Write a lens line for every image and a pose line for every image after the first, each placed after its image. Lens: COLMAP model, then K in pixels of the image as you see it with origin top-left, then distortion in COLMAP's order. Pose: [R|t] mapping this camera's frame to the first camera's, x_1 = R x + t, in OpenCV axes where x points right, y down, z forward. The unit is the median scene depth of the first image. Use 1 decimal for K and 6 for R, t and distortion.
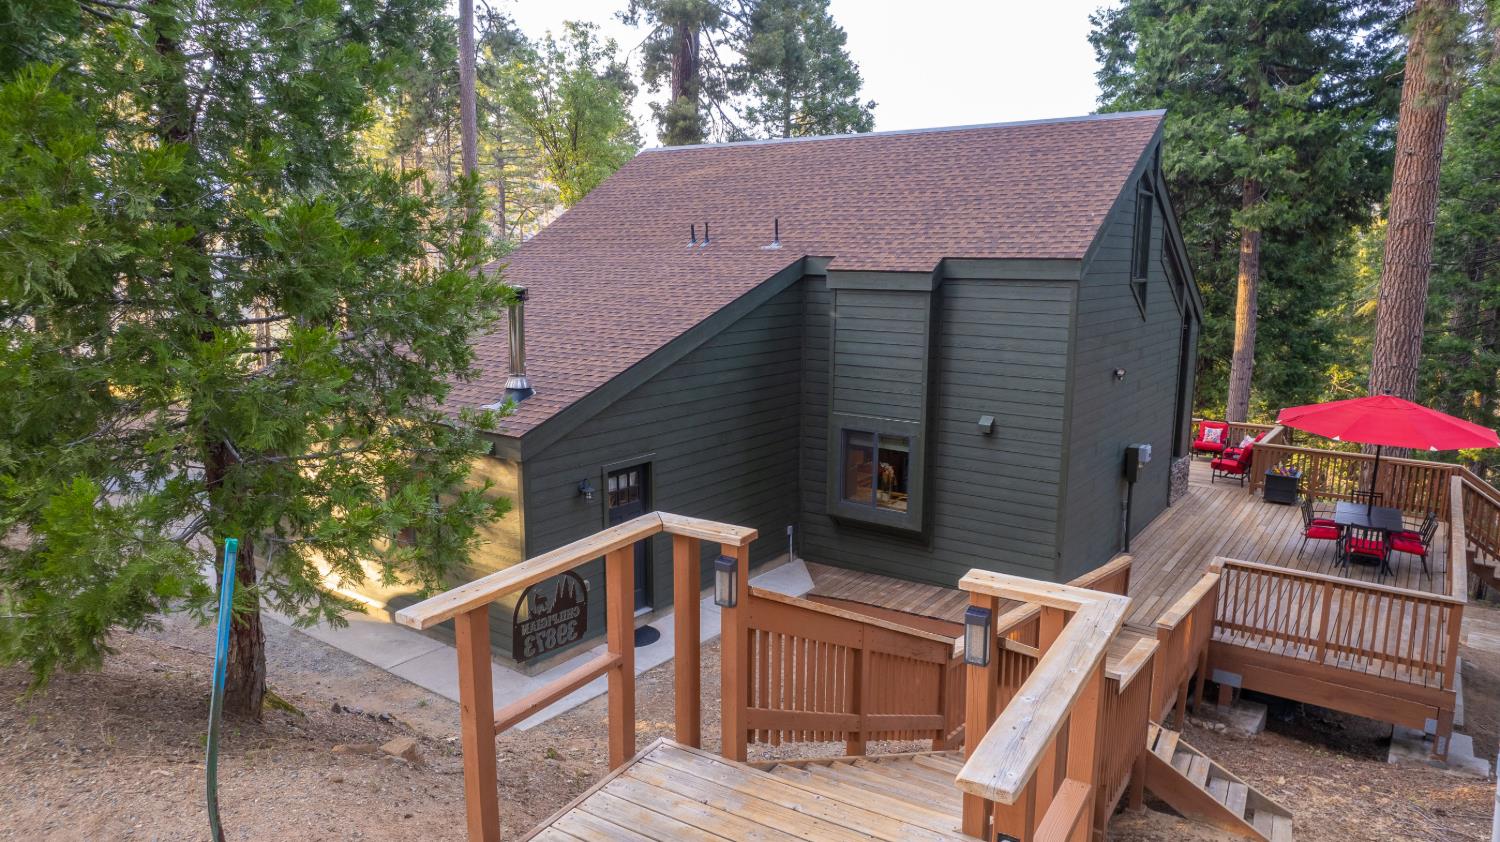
lens RADIAL K [[955.4, 0, 750.0], [0, 955.4, 421.0], [0, 0, 1]] dist [-0.074102, 0.059686]
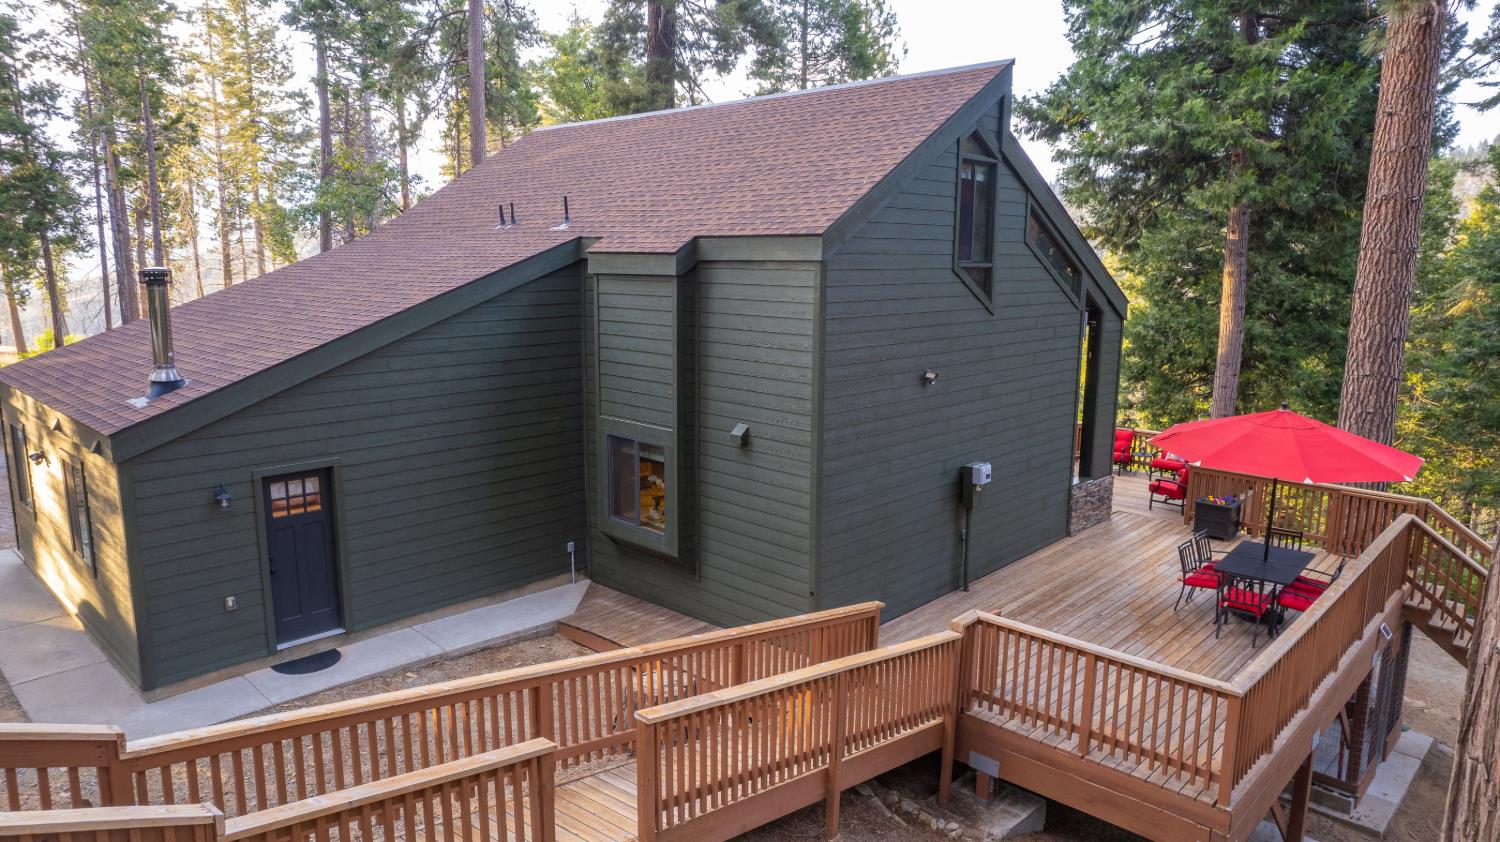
lens RADIAL K [[955.4, 0, 750.0], [0, 955.4, 421.0], [0, 0, 1]] dist [-0.074102, 0.059686]
pose [[0.990850, 0.024465, -0.132729, 0.350078], [-0.024189, 0.999701, 0.003693, -0.010977], [0.132780, -0.000448, 0.991145, 0.157422]]
